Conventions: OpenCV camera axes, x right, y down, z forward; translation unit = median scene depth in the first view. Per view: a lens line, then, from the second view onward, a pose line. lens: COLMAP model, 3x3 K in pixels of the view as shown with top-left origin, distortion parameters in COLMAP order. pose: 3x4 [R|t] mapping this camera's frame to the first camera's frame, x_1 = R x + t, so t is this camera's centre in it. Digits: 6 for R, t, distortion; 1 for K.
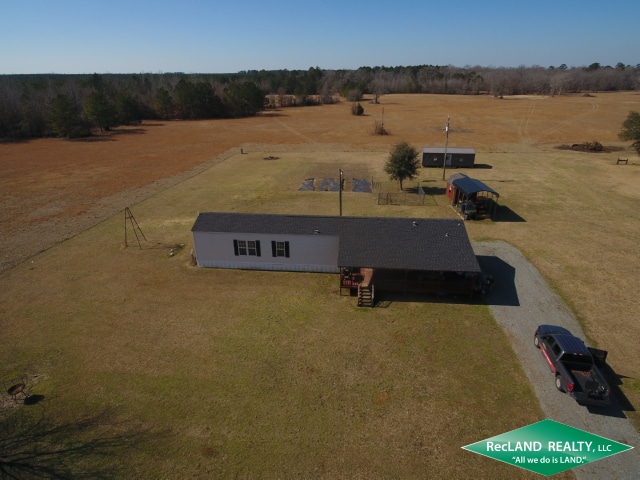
lens RADIAL K [[372.3, 0, 320.0], [0, 372.3, 240.0], [0, 0, 1]] dist [0.002835, 0.001452]
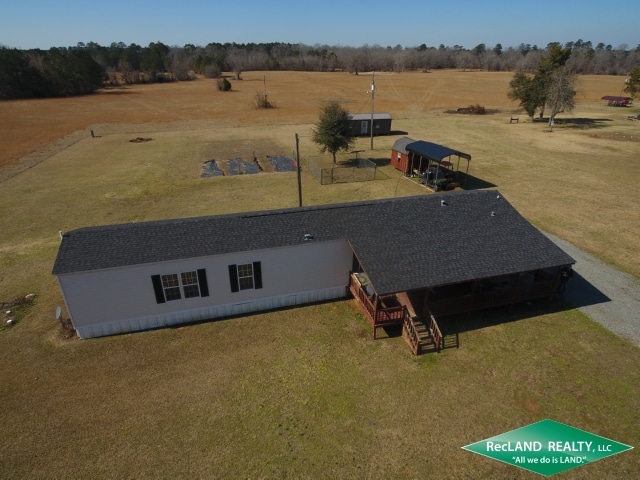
lens RADIAL K [[372.3, 0, 320.0], [0, 372.3, 240.0], [0, 0, 1]] dist [0.002835, 0.001452]
pose [[0.933197, -0.150698, 0.326240, -0.060995], [0.136974, 0.988454, 0.064783, -0.017732], [-0.332236, -0.015769, 0.943064, 0.151946]]
